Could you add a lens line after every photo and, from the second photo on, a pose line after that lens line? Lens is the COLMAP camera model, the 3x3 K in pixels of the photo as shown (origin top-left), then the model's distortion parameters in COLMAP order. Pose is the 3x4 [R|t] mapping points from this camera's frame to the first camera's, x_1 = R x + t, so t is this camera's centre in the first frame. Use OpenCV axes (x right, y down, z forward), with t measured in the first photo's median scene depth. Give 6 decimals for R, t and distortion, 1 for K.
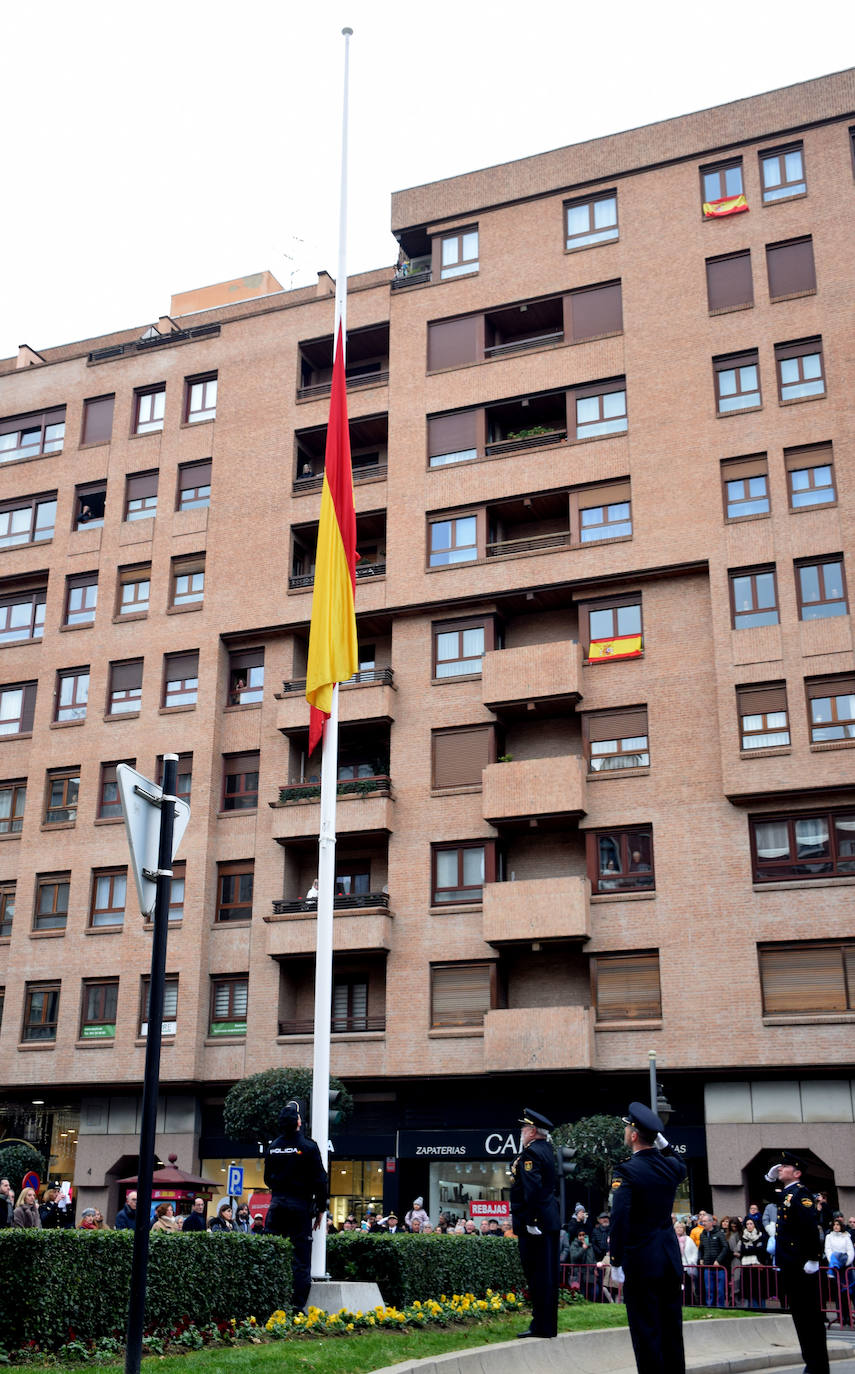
lens RADIAL K [[1544.3, 0, 385.6], [0, 1544.3, 652.1], [0, 0, 1]] dist [-0.030572, 0.223040]
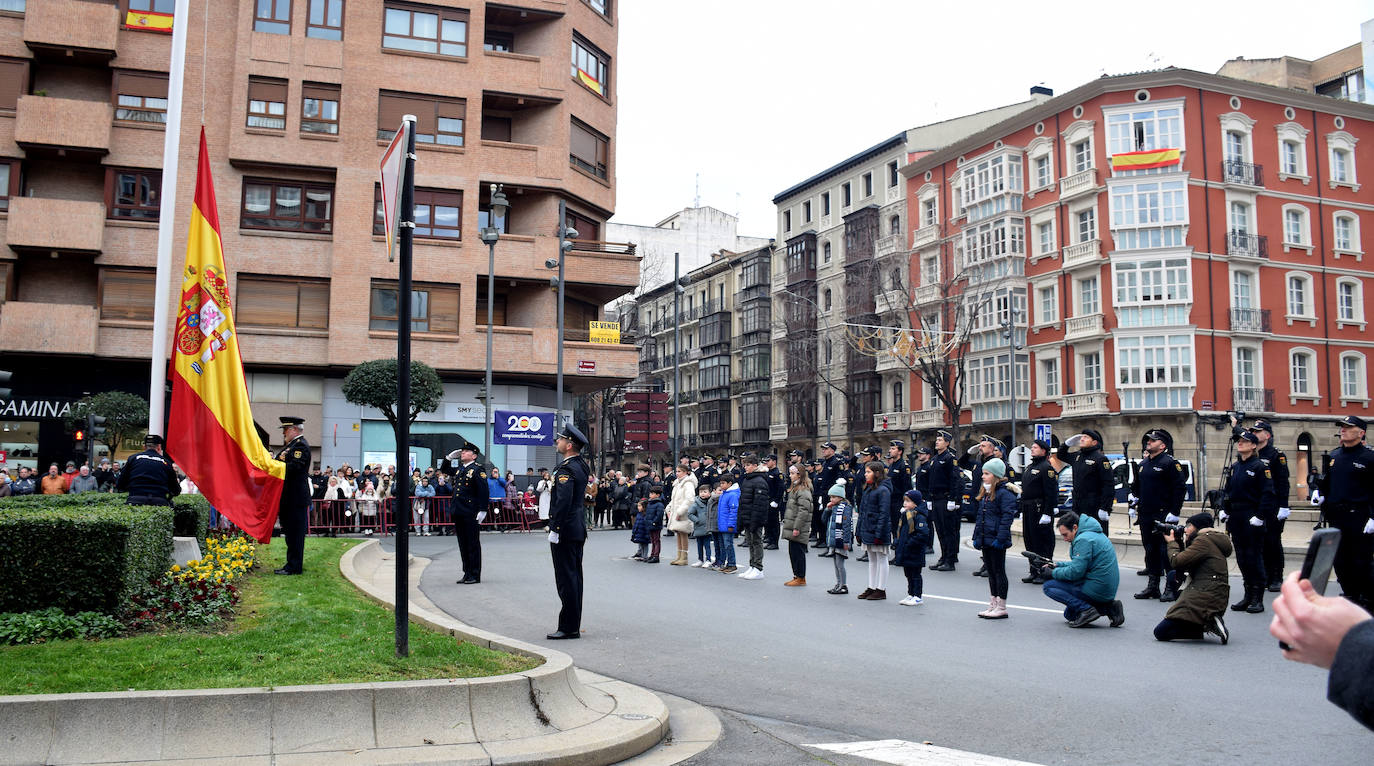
lens RADIAL K [[1118.6, 0, 664.1], [0, 1118.6, 384.9], [0, 0, 1]] dist [-0.156262, 0.109194]
pose [[0.729960, 0.052091, 0.681502, -0.122570], [-0.243374, 0.951549, 0.187948, 0.013346], [-0.638692, -0.303054, 0.707270, 0.066136]]
